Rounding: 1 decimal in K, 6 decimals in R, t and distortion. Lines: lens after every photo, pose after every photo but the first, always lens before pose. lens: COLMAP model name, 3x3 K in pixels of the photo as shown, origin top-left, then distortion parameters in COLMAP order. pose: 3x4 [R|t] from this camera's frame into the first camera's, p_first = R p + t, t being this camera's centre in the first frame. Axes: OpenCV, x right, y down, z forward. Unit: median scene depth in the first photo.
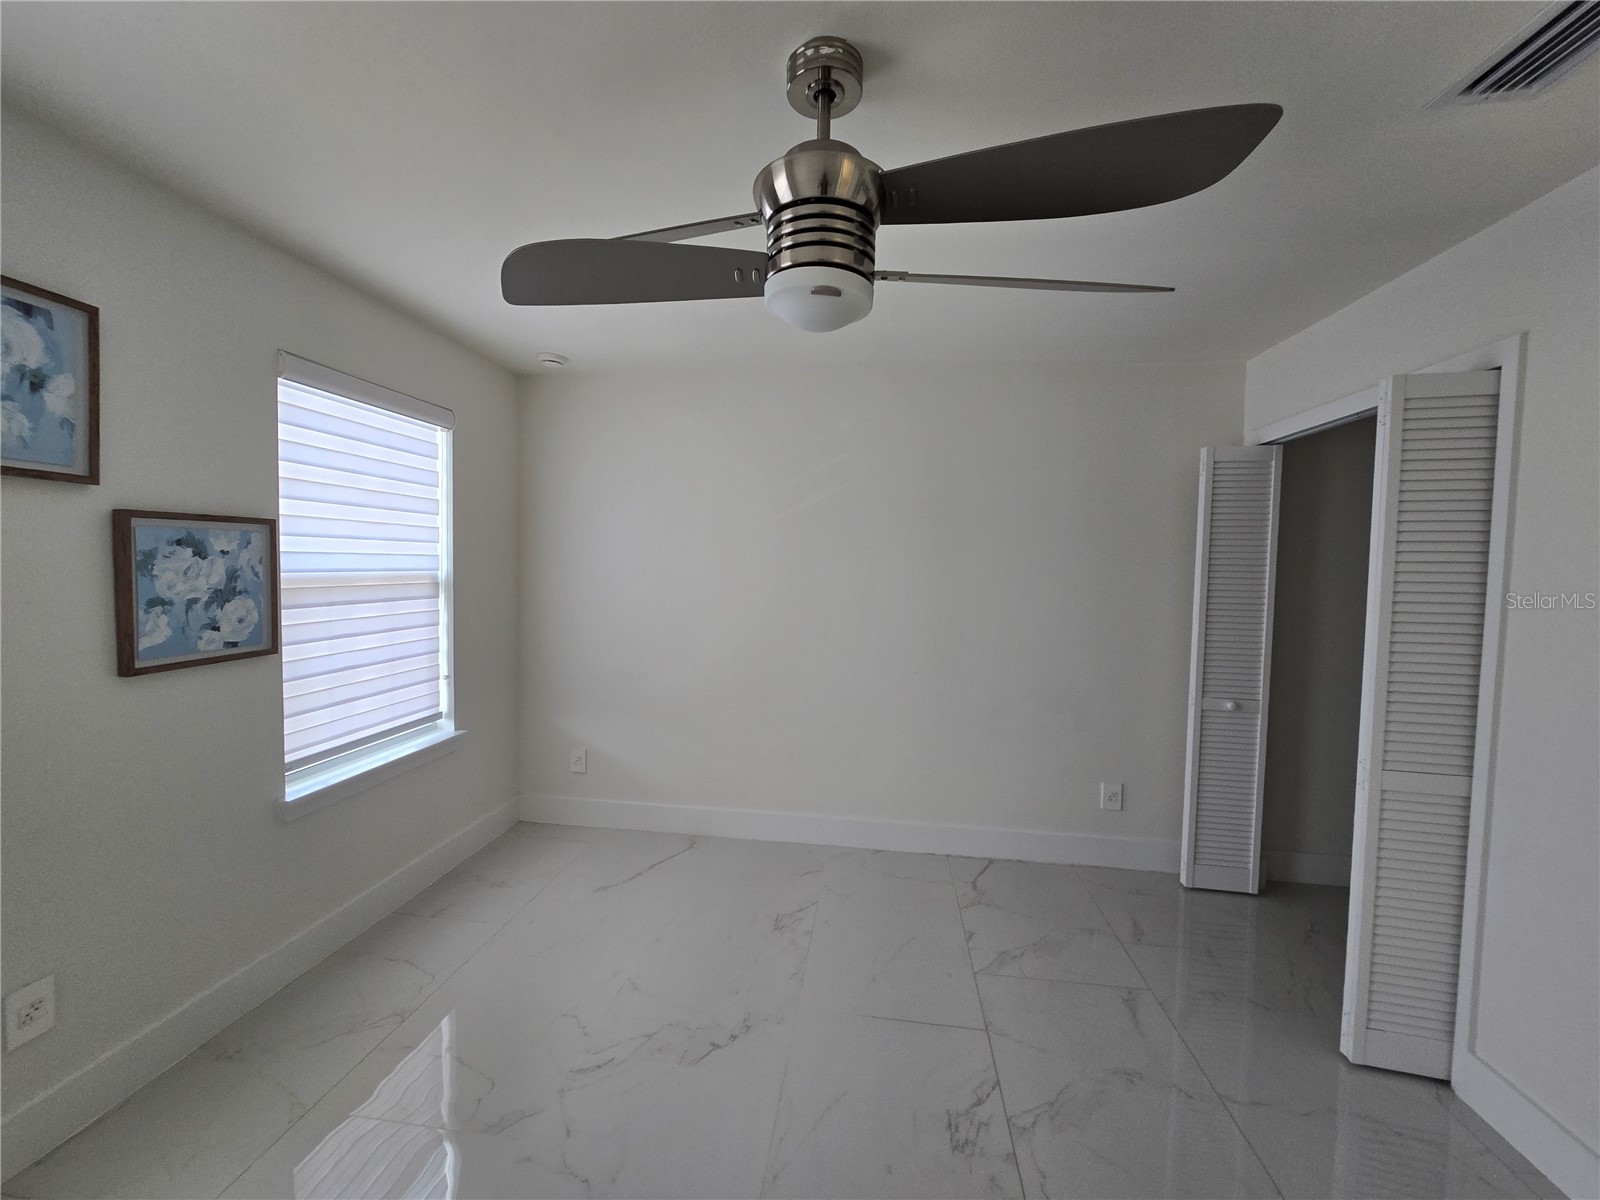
lens RADIAL K [[658.5, 0, 796.4], [0, 658.5, 599.3], [0, 0, 1]] dist [-0.003128, 0.001998]
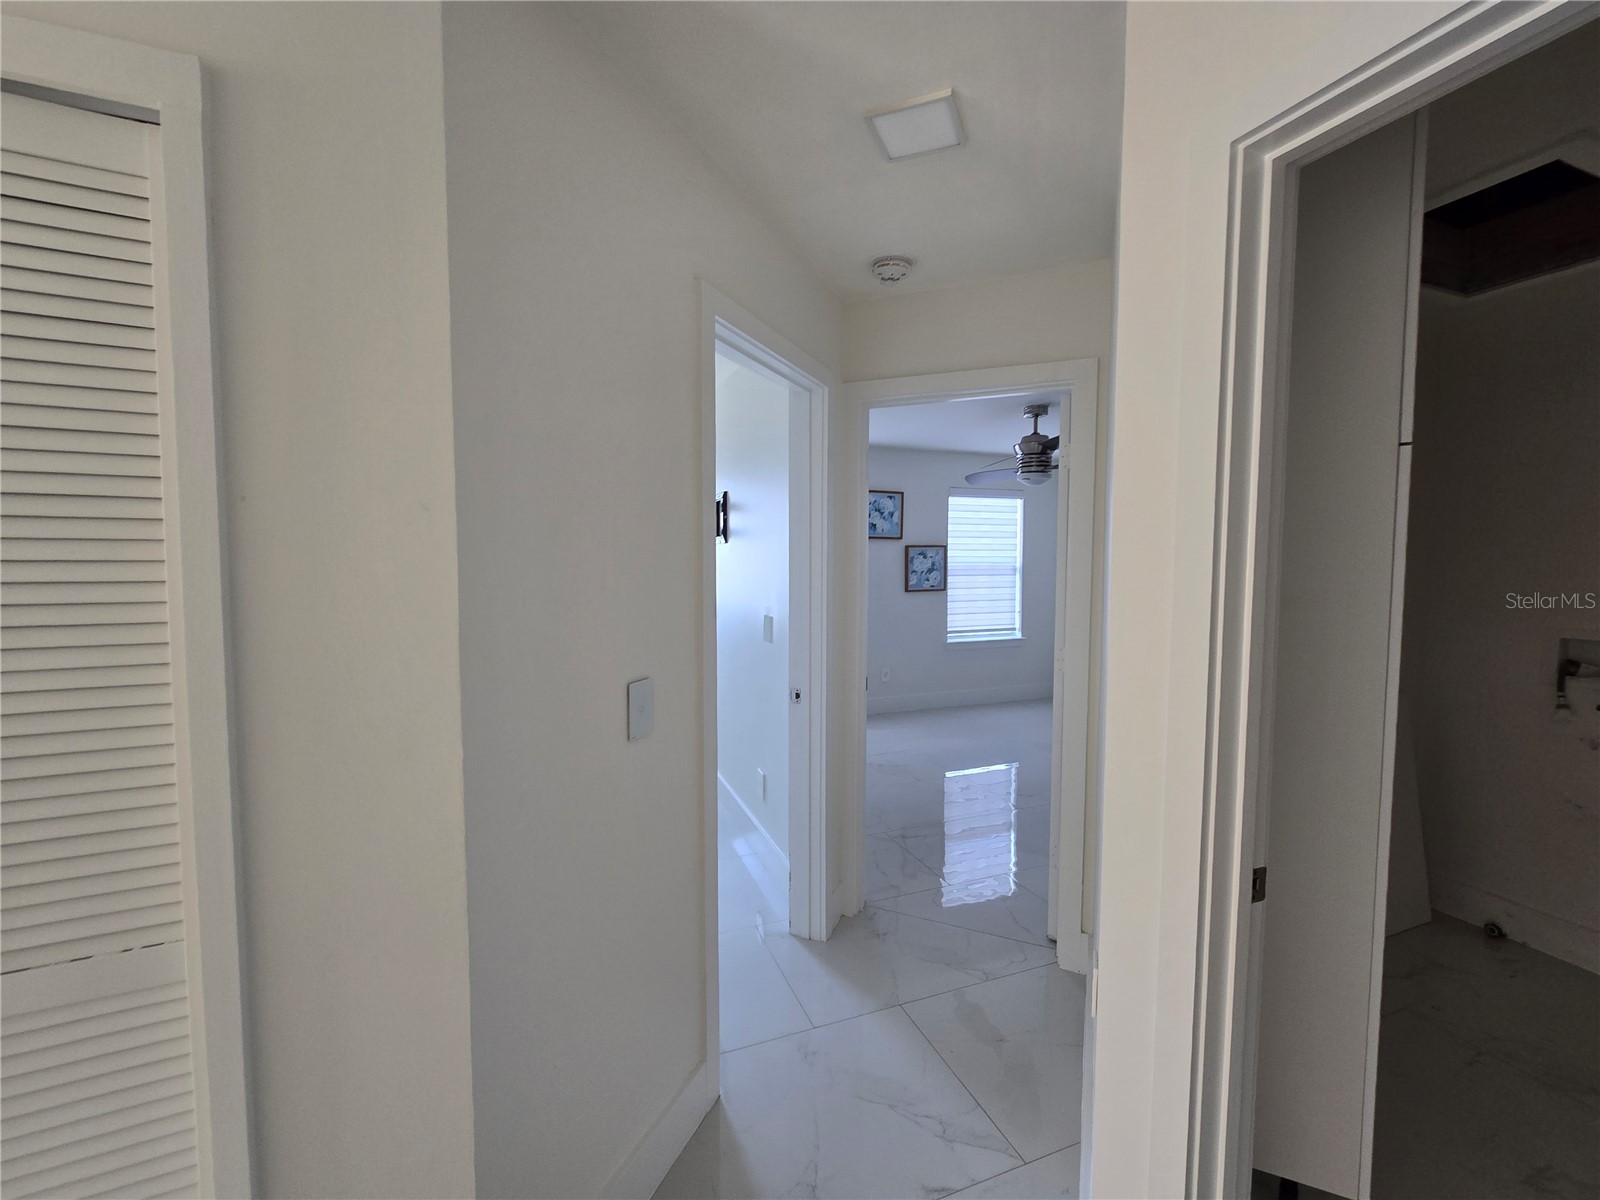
lens RADIAL K [[658.5, 0, 809.1], [0, 658.5, 588.4], [0, 0, 1]] dist [-0.003128, 0.001998]
pose [[0.500008, 0.026083, -0.865628, 1.409790], [-0.038339, 0.999233, 0.007963, 0.069552], [0.865172, 0.029206, 0.500625, -0.970062]]
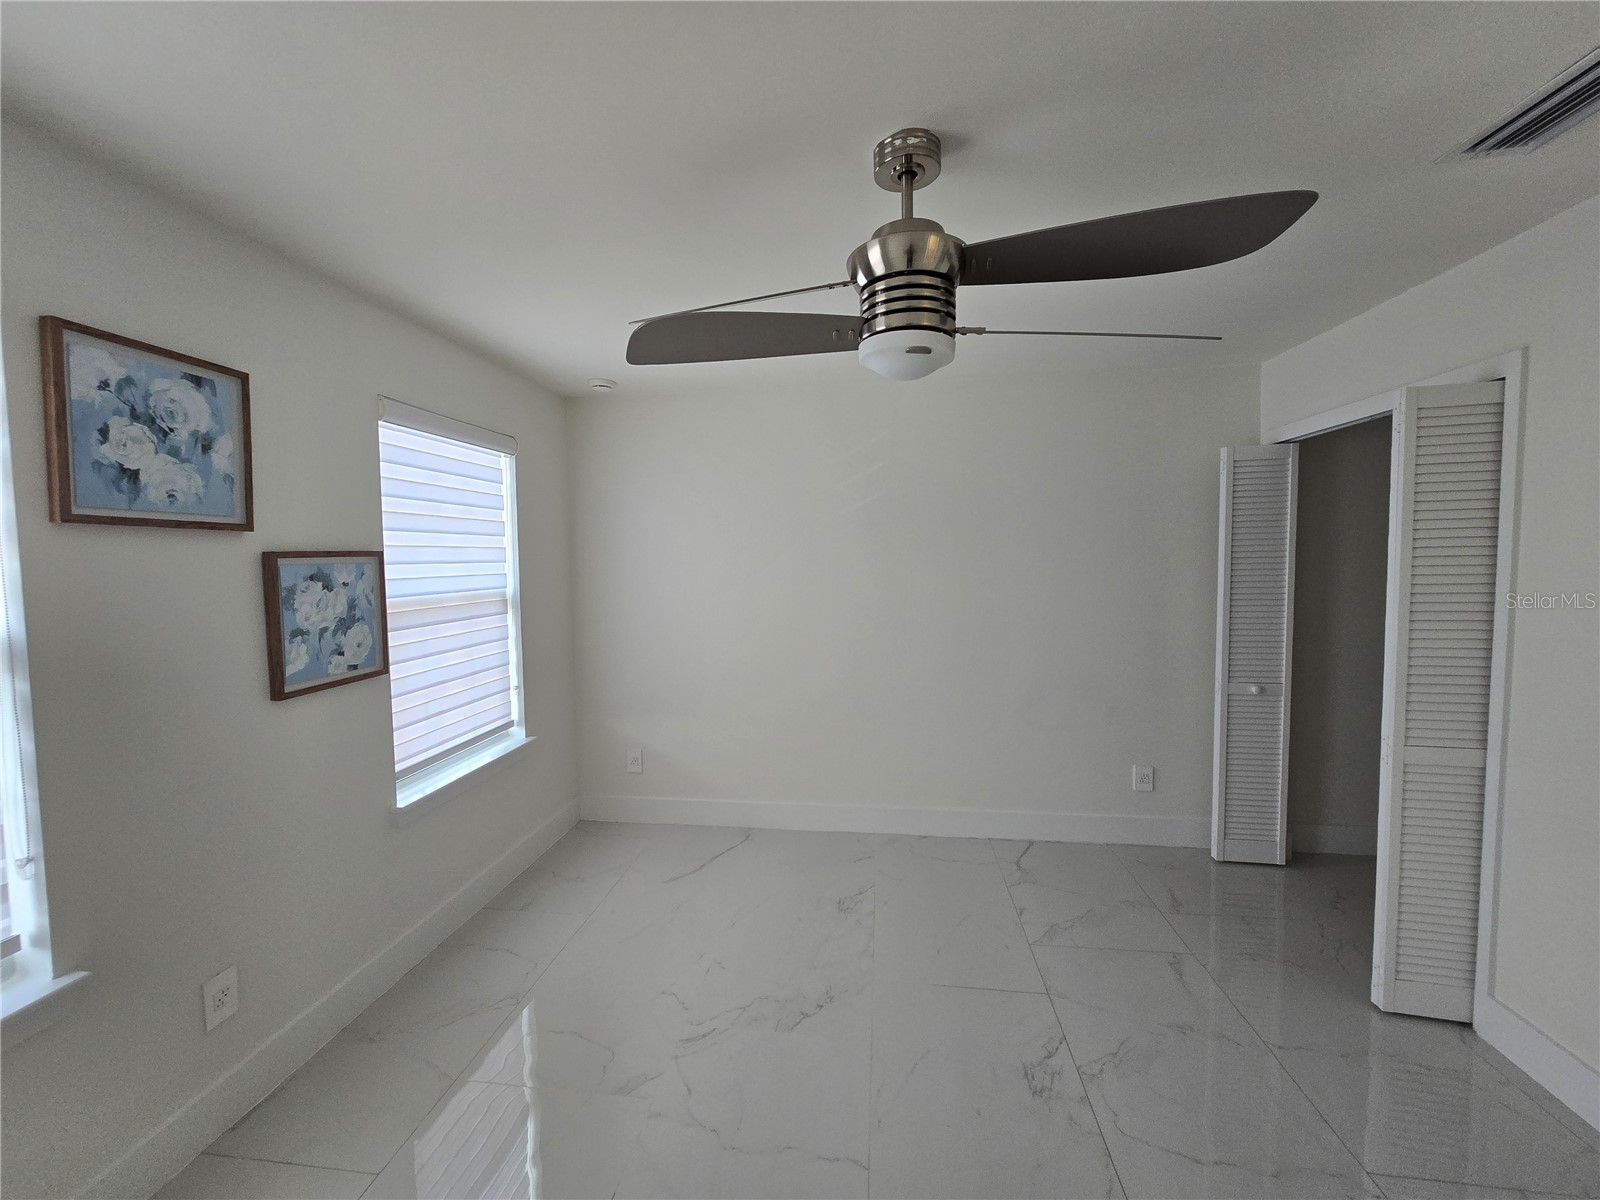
lens RADIAL K [[658.5, 0, 794.6], [0, 658.5, 600.7], [0, 0, 1]] dist [-0.003128, 0.001998]
pose [[0.999405, -0.034263, -0.003855, -0.102483], [0.034308, 0.999337, 0.012169, -0.027968], [0.003435, -0.012294, 0.999919, -0.088986]]
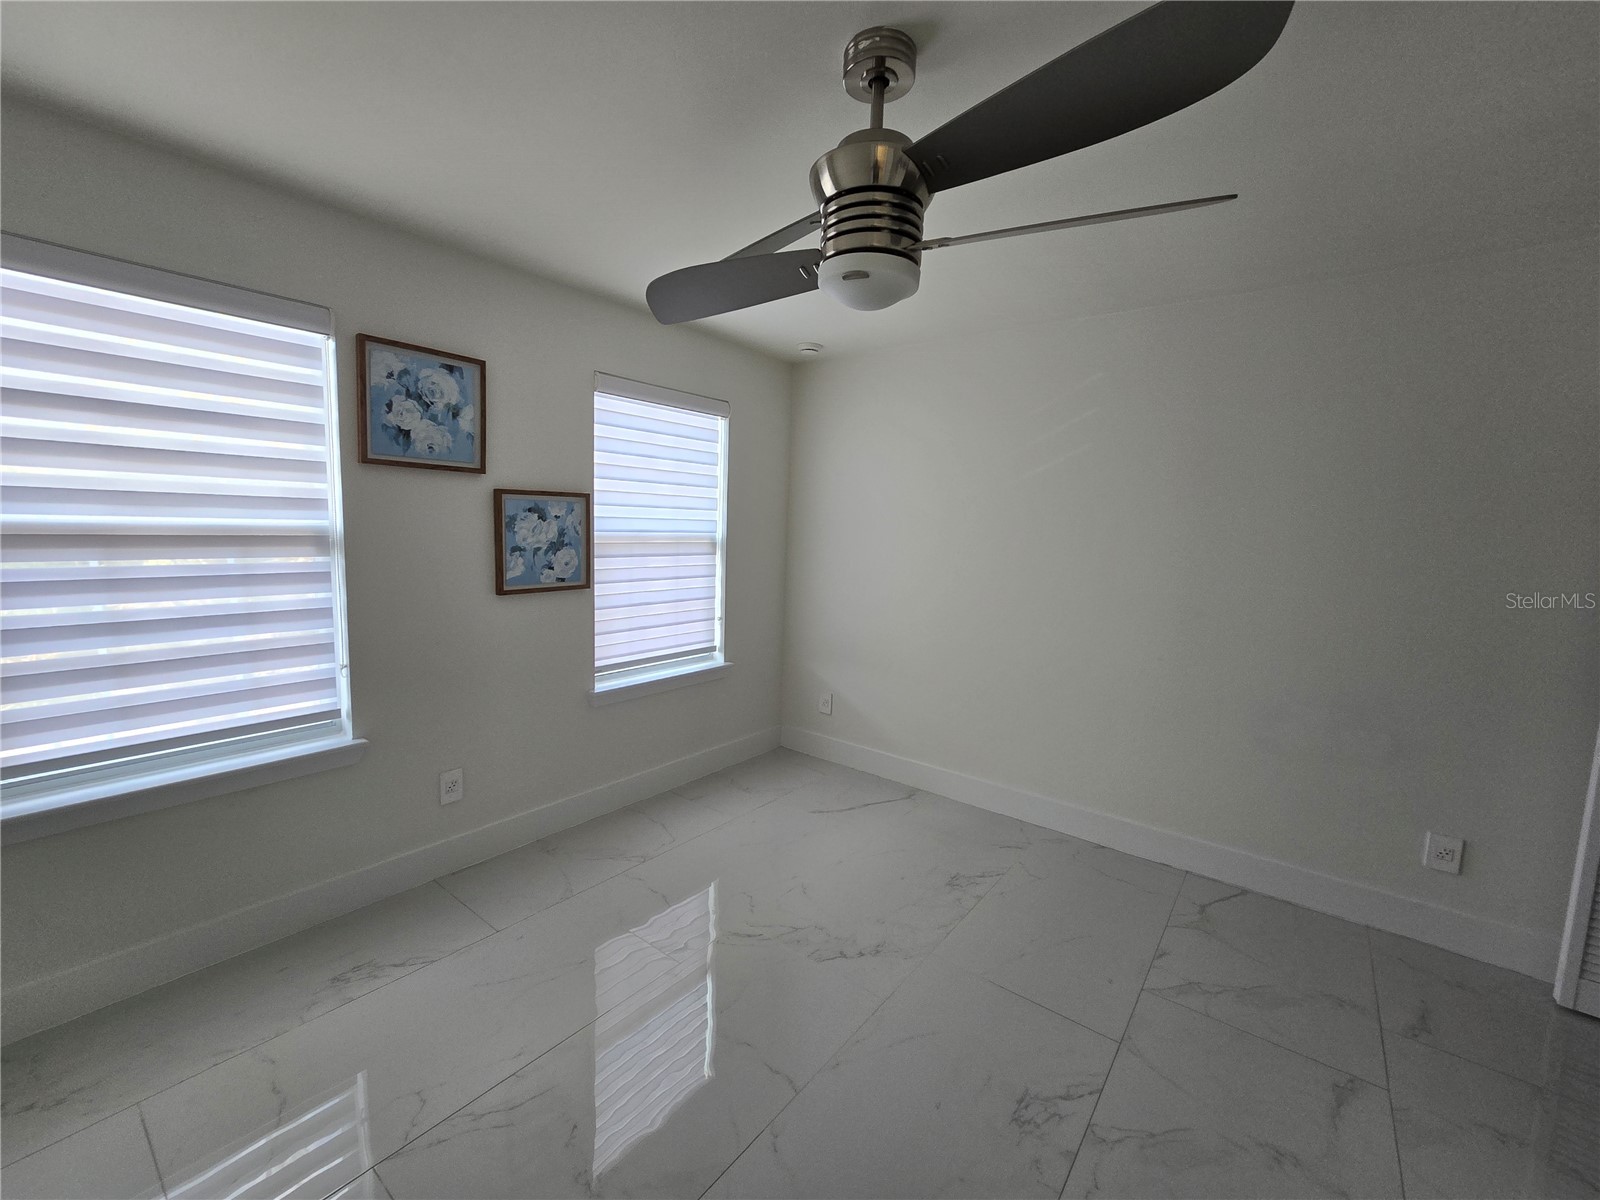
lens RADIAL K [[658.5, 0, 793.6], [0, 658.5, 599.7], [0, 0, 1]] dist [-0.003128, 0.001998]
pose [[0.860091, 0.066995, -0.505722, 0.306069], [-0.042914, 0.997327, 0.059136, 0.003336], [0.508332, -0.029160, 0.860667, -0.002836]]
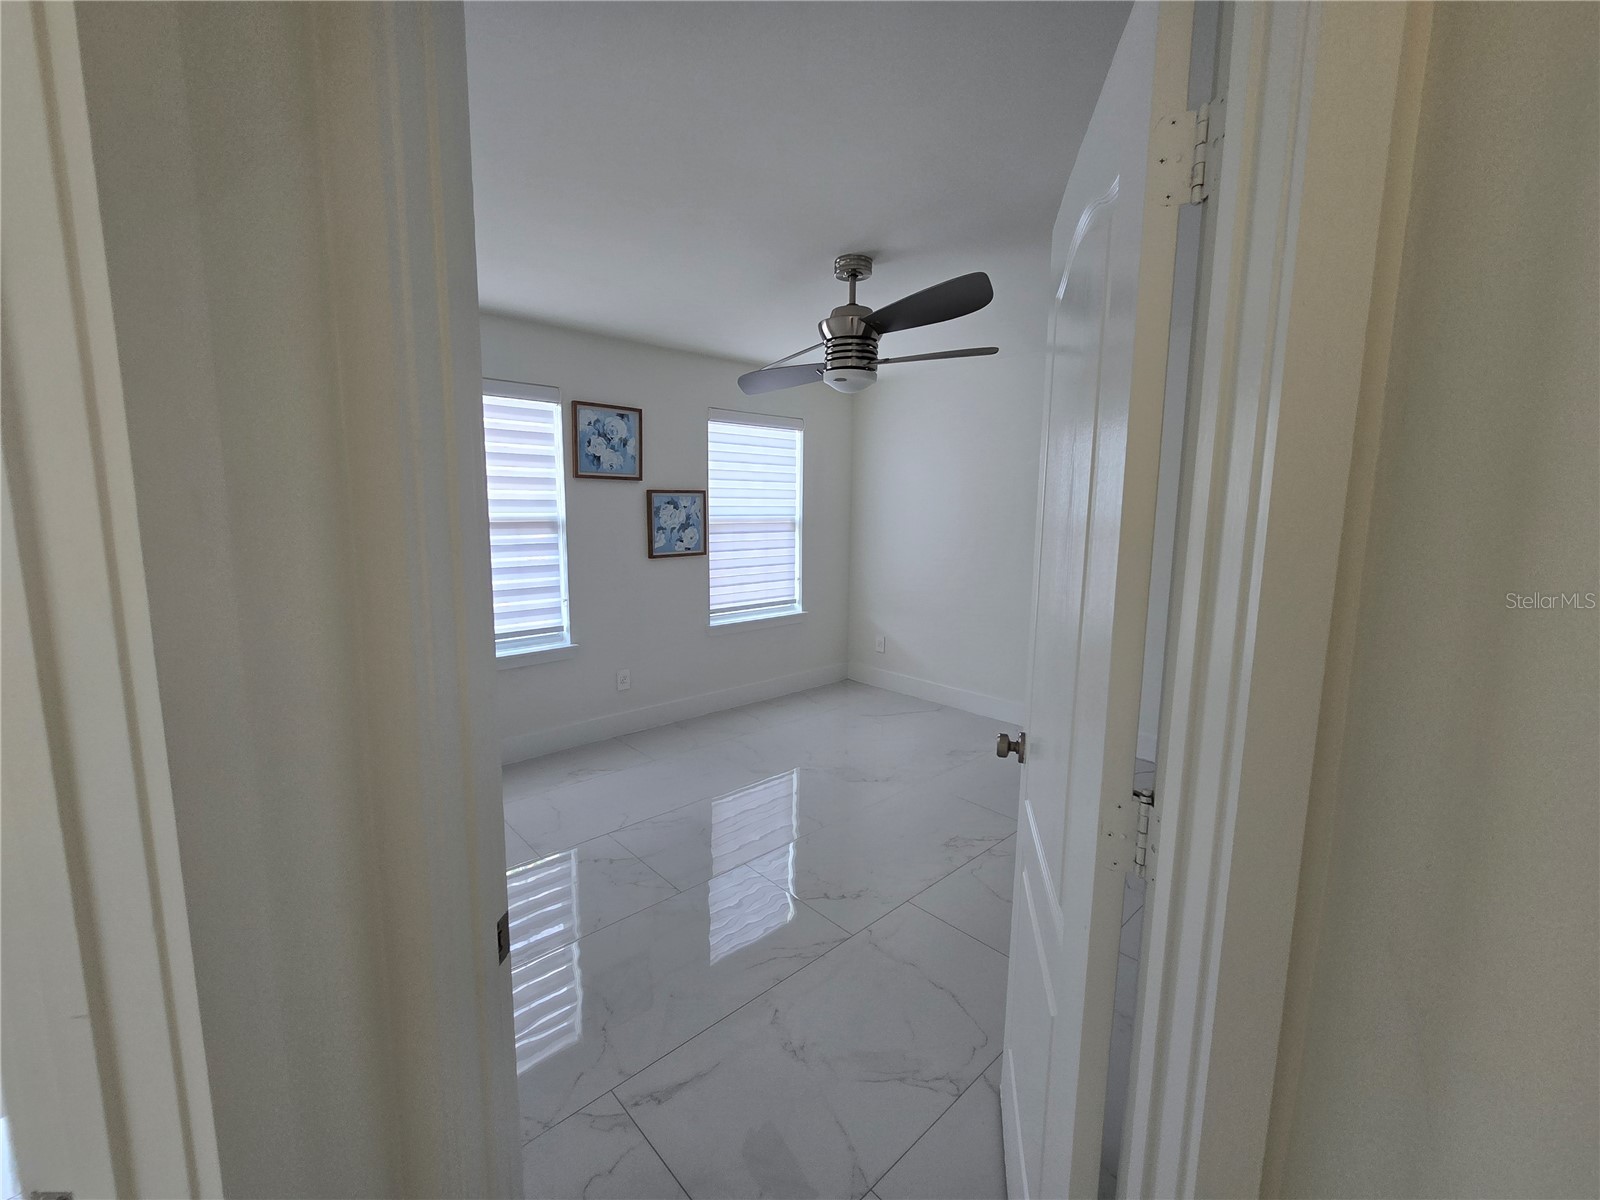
lens RADIAL K [[658.5, 0, 798.0], [0, 658.5, 600.8], [0, 0, 1]] dist [-0.003128, 0.001998]
pose [[0.772085, 0.078920, -0.630600, 0.756727], [-0.027462, 0.995476, 0.090962, 0.028371], [0.634925, -0.052913, 0.770759, -0.432417]]
